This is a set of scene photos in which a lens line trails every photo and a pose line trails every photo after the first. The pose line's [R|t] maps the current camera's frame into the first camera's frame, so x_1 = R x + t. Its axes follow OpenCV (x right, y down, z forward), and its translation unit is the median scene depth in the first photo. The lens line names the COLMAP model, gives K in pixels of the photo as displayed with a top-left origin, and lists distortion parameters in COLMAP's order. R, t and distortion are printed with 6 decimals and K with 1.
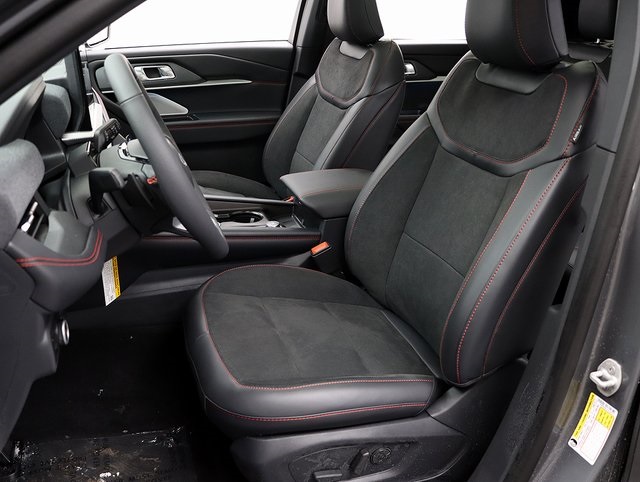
lens RADIAL K [[518.0, 0, 320.0], [0, 518.0, 241.0], [0, 0, 1]] dist [-0.093138, 0.004202]
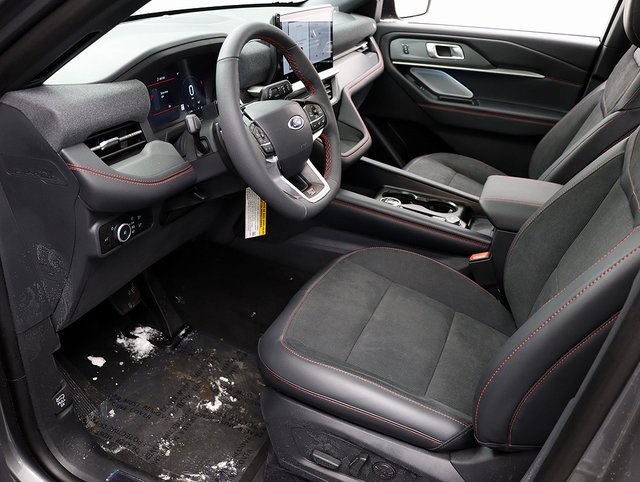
lens RADIAL K [[525.1, 0, 320.0], [0, 525.1, 241.0], [0, 0, 1]] dist [-0.174700, 0.142808]
pose [[0.794868, 0.304353, -0.524932, 0.250269], [-0.287239, 0.950771, 0.116307, -0.039688], [0.534489, 0.058333, 0.843160, 0.069366]]
